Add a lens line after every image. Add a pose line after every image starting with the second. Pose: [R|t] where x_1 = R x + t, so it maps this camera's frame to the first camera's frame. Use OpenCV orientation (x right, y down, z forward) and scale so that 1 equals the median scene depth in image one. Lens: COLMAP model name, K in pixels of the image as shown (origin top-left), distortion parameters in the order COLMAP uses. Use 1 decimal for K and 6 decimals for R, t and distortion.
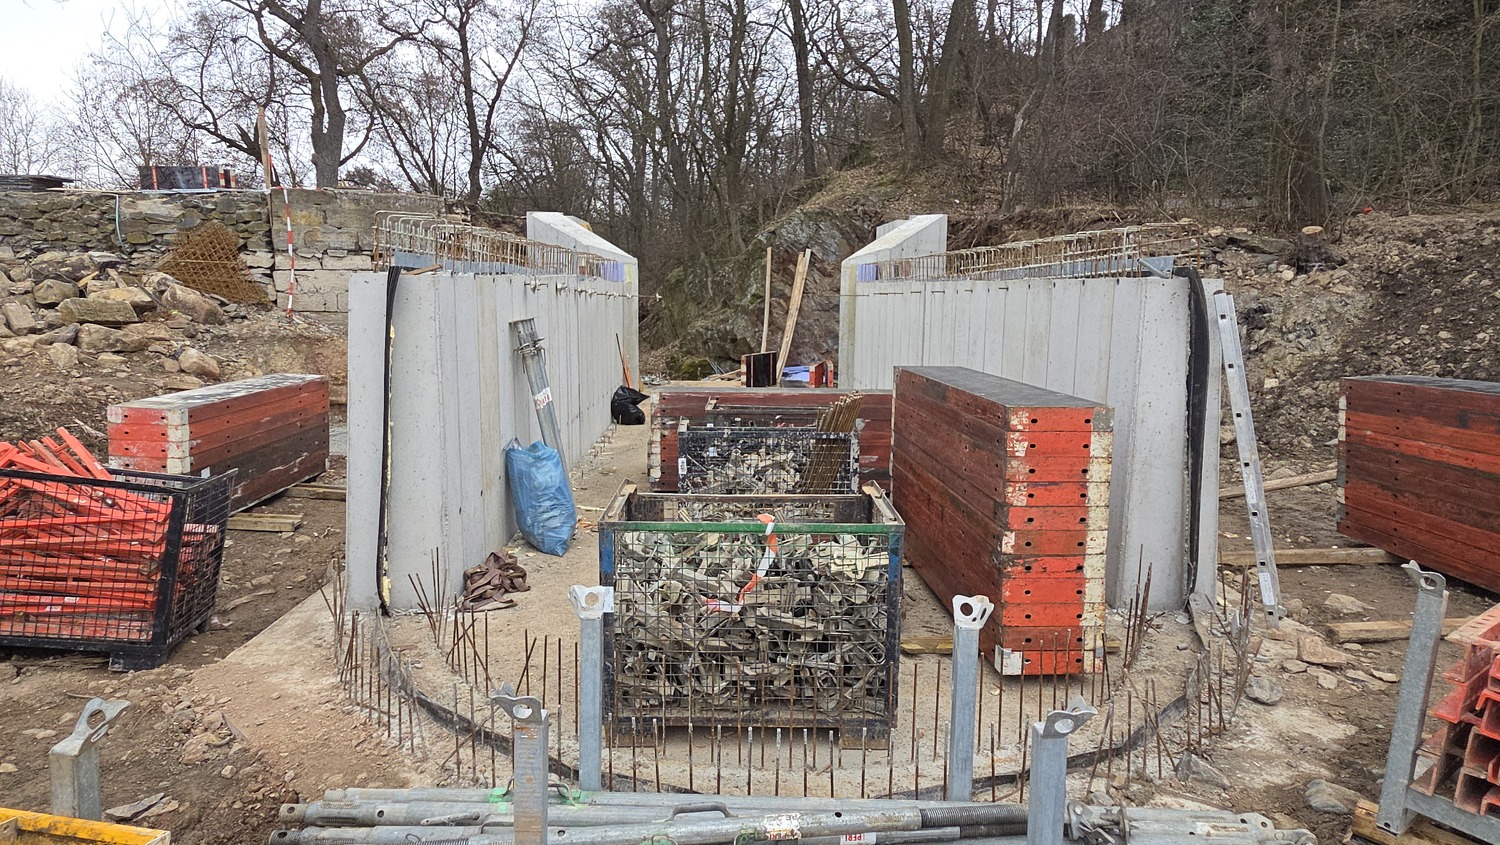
lens RADIAL K [[868.6, 0, 745.2], [0, 868.6, 429.4], [0, 0, 1]] dist [-0.001926, 0.008444]
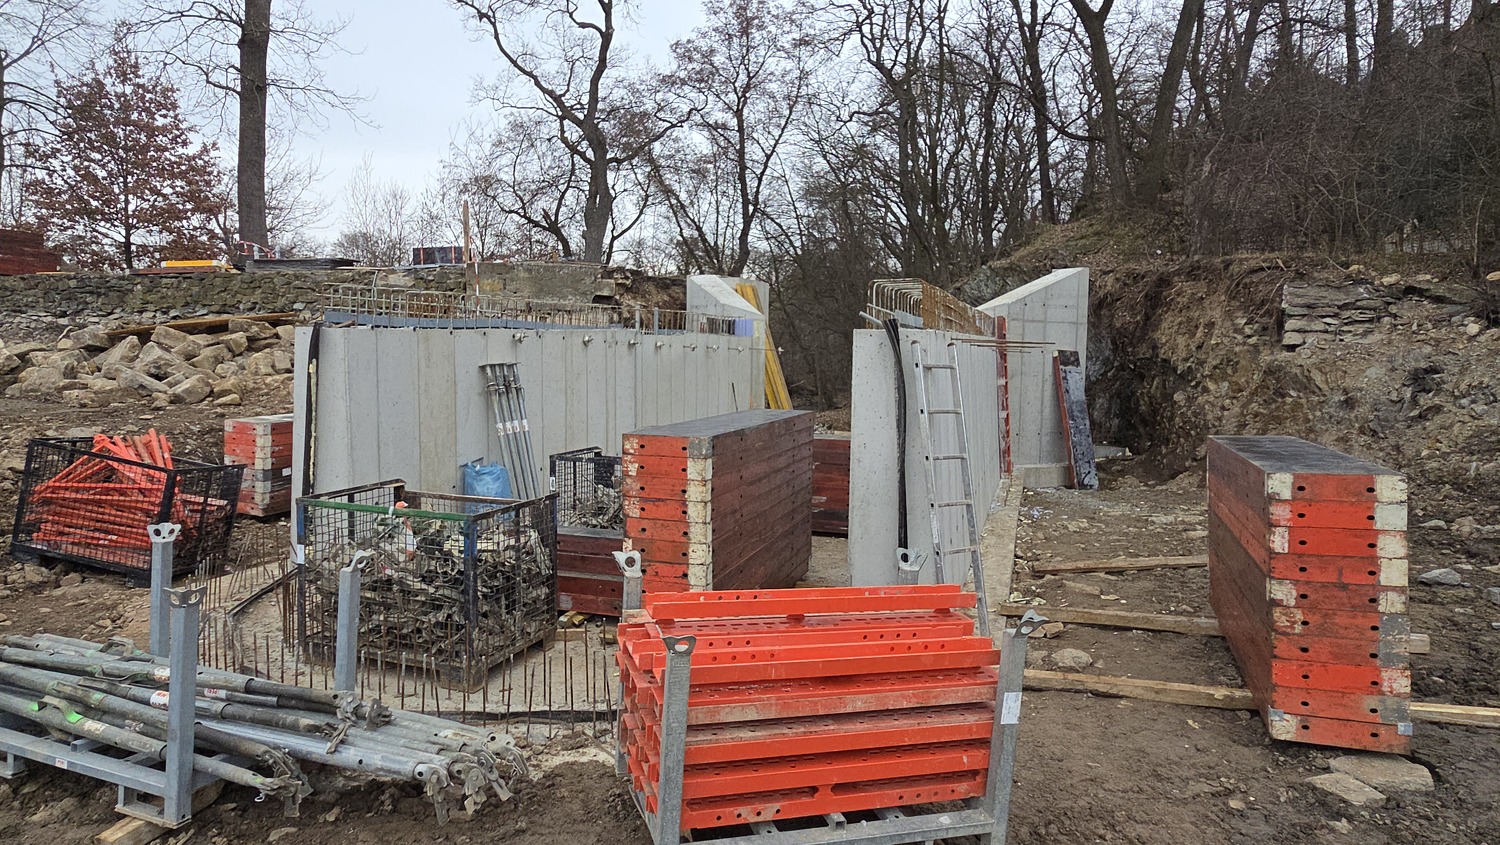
lens RADIAL K [[868.6, 0, 745.2], [0, 868.6, 429.4], [0, 0, 1]] dist [-0.001926, 0.008444]
pose [[0.937579, 0.038079, -0.345682, 0.262256], [-0.060255, 0.996741, -0.053628, 0.006779], [0.342513, 0.071109, 0.936818, -0.023910]]
